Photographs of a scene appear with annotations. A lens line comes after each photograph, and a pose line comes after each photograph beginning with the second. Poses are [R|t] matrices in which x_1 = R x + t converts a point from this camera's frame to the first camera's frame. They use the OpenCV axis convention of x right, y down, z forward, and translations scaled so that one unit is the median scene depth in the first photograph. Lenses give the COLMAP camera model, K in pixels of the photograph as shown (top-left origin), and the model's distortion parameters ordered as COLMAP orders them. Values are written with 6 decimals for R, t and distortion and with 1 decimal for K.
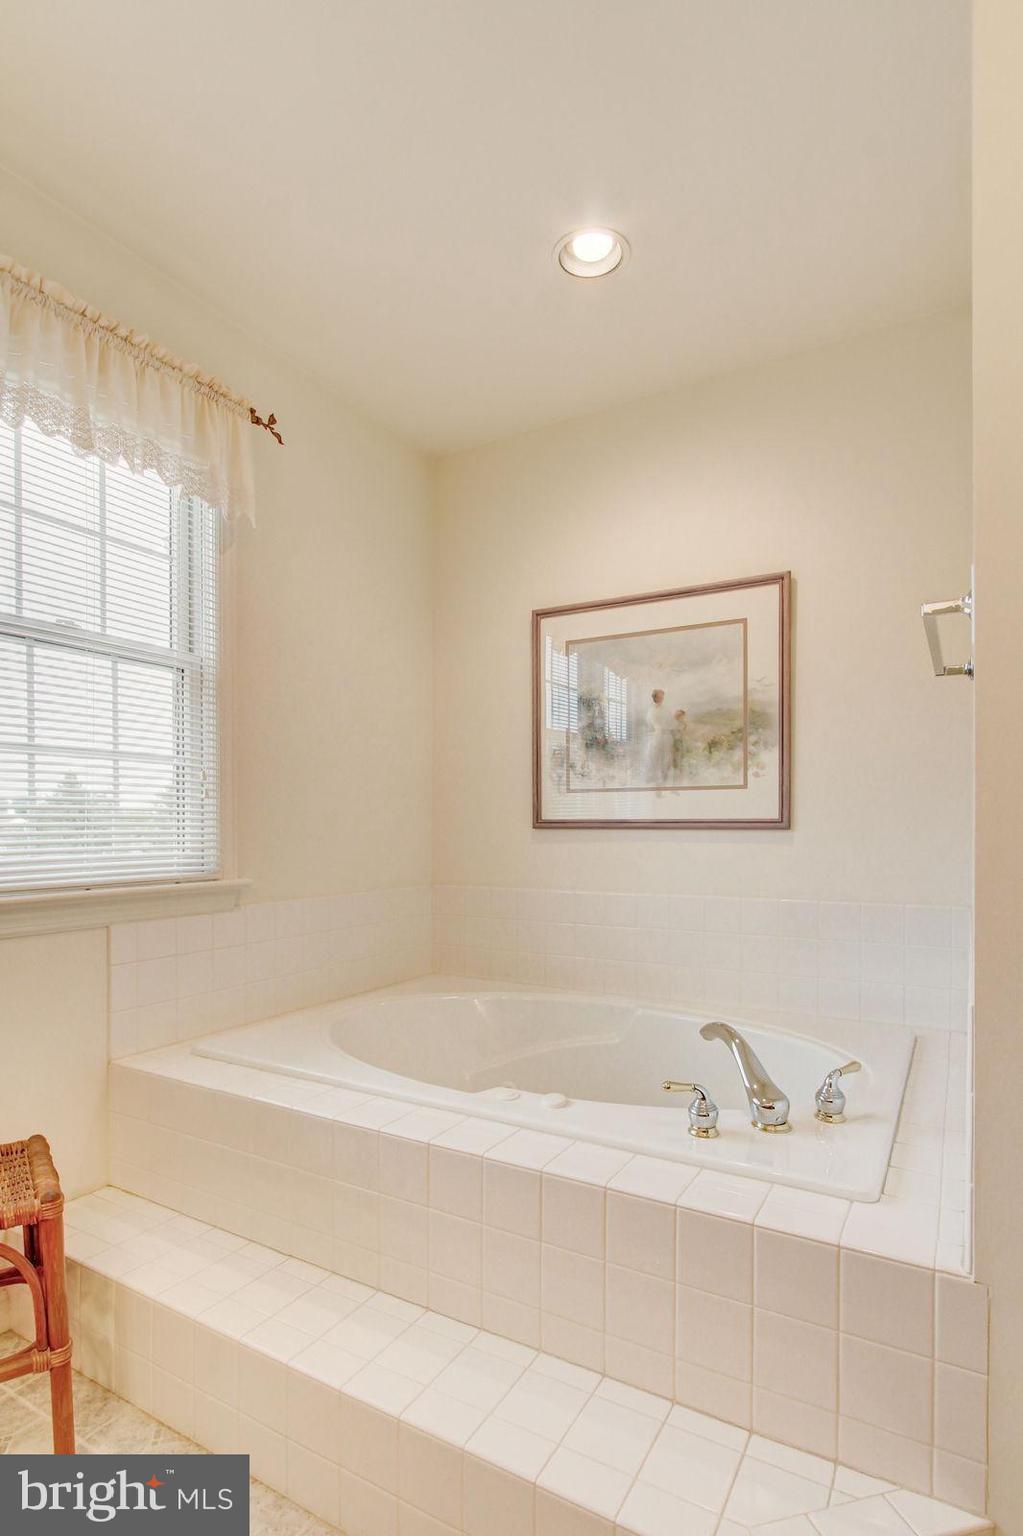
lens RADIAL K [[787.7, 0, 498.9], [0, 787.7, 829.4], [0, 0, 1]] dist [-0.001574, -0.000333]
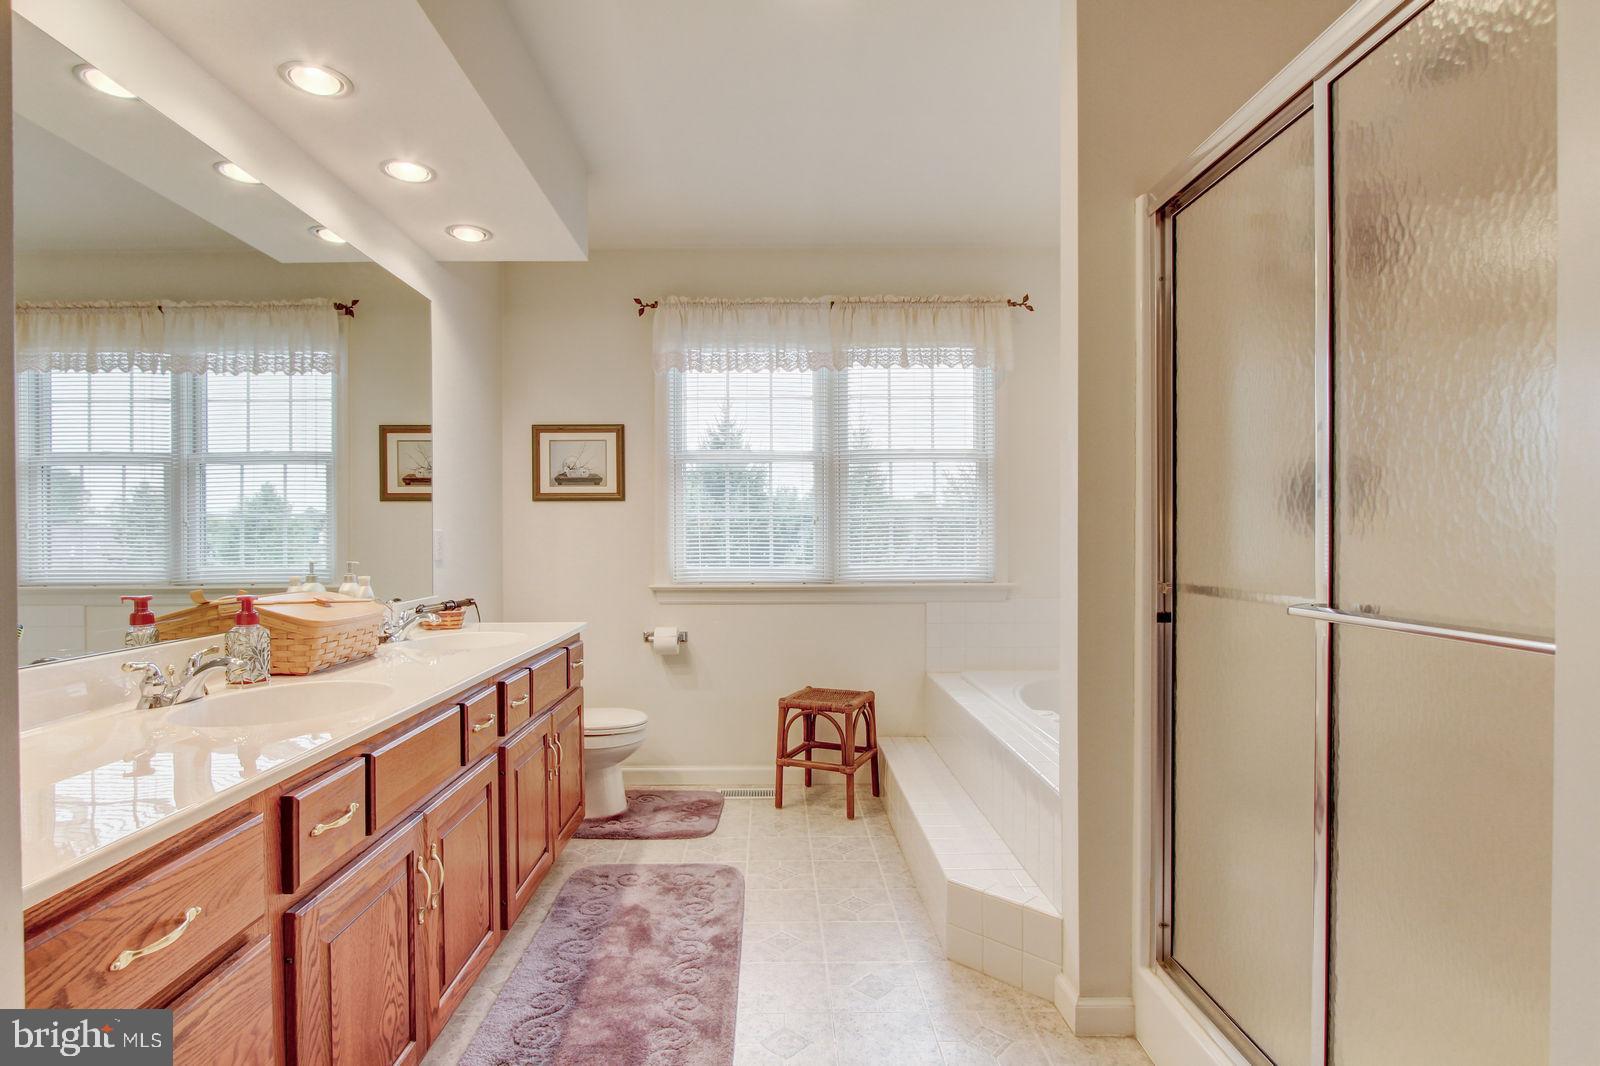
lens RADIAL K [[820.6, 0, 799.0], [0, 820.6, 532.6], [0, 0, 1]] dist [-0.001574, -0.000333]
pose [[0.539493, 0.002686, -0.841986, 0.955046], [-0.002194, 0.999996, 0.001784, -0.048340], [0.841987, 0.000885, 0.539497, -0.321528]]
